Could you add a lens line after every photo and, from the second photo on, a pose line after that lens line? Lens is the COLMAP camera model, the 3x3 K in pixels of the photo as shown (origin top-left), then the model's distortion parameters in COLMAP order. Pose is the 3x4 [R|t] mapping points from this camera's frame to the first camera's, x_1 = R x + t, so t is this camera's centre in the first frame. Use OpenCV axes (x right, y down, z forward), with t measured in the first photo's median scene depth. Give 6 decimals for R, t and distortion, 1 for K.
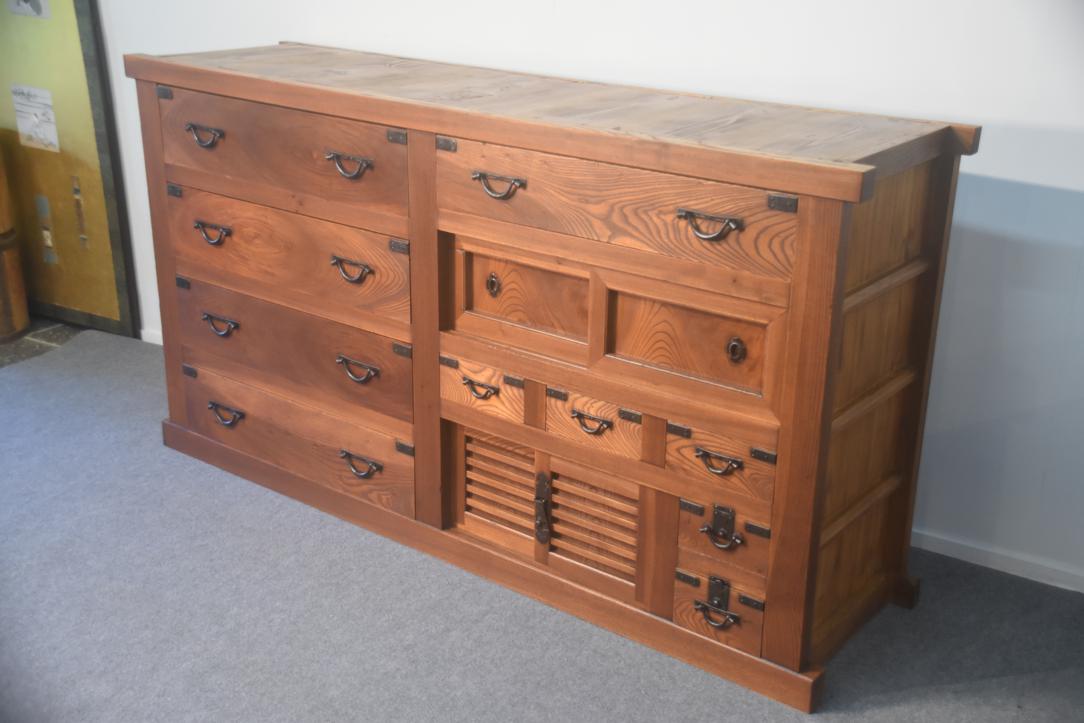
lens RADIAL K [[1284.6, 0, 542.0], [0, 1284.6, 361.5], [0, 0, 1]] dist [0.069009, 0.322603]
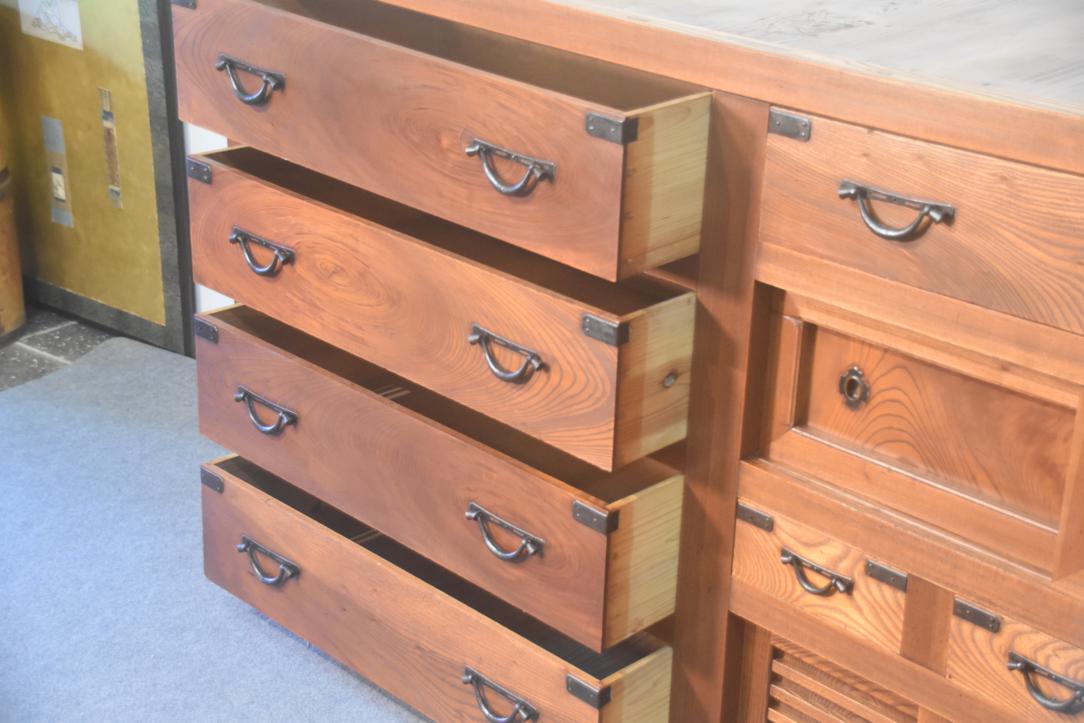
lens RADIAL K [[1788.2, 0, 542.0], [0, 1788.2, 361.5], [0, 0, 1]] dist [0.186502, 1.230782]
pose [[0.993396, 0.059650, -0.098008, -0.094550], [-0.056206, 0.997713, 0.037532, -0.091987], [0.100022, -0.031776, 0.994478, 0.246495]]
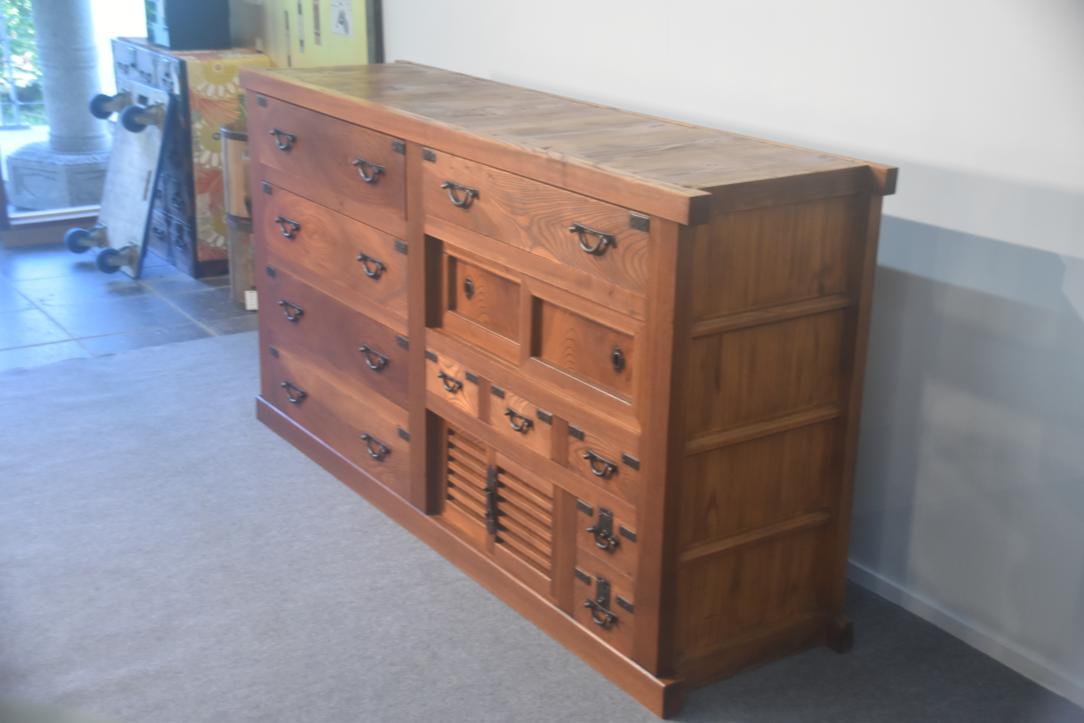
lens RADIAL K [[1411.4, 0, 542.0], [0, 1411.4, 361.5], [0, 0, 1]] dist [0.128933, 0.000019]
pose [[0.951257, 0.099649, -0.291855, 0.377646], [-0.111397, 0.993489, -0.023871, 0.023715], [0.287576, 0.055219, 0.956165, -0.116568]]
